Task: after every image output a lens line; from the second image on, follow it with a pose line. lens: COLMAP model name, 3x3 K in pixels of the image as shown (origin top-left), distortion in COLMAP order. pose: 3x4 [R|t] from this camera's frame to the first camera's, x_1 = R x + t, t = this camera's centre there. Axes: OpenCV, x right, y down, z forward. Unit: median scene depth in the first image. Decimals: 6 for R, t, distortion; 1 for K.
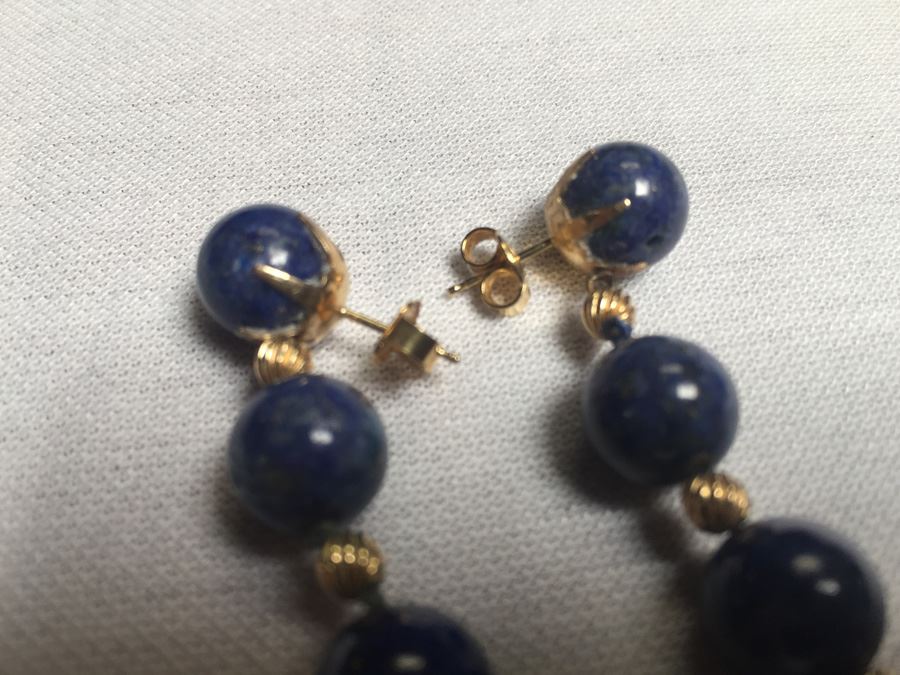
lens RADIAL K [[820.7, 0, 450.0], [0, 820.7, 337.5], [0, 0, 1]] dist [0.084601, -0.191182]
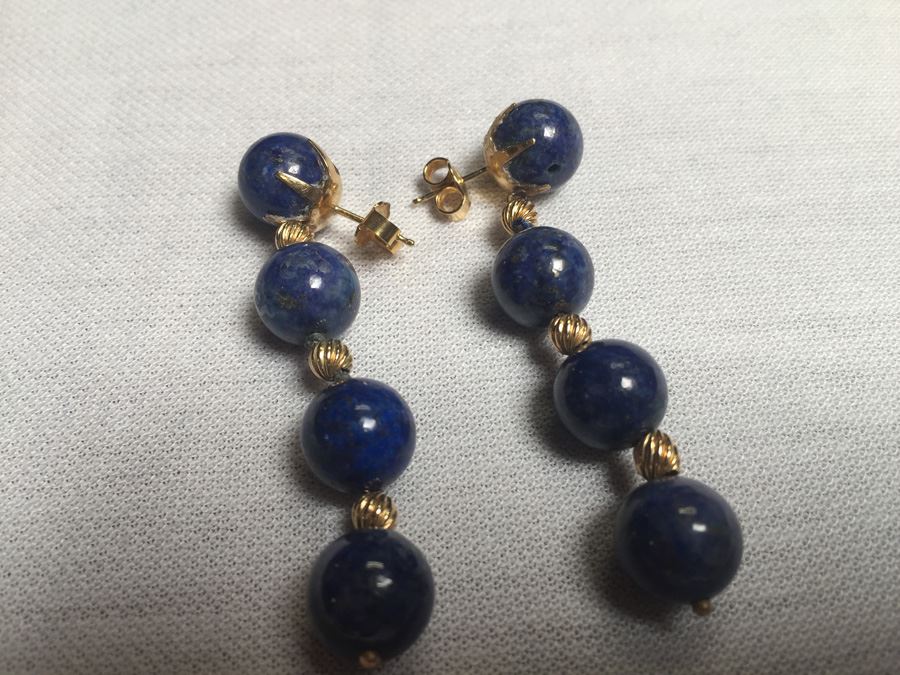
lens RADIAL K [[820.7, 0, 450.0], [0, 820.7, 337.5], [0, 0, 1]] dist [0.084601, -0.191182]
pose [[0.998587, 0.040373, -0.034544, 0.121222], [-0.039736, 0.999031, 0.018925, 0.149301], [0.035274, -0.017525, 0.999224, -0.423666]]
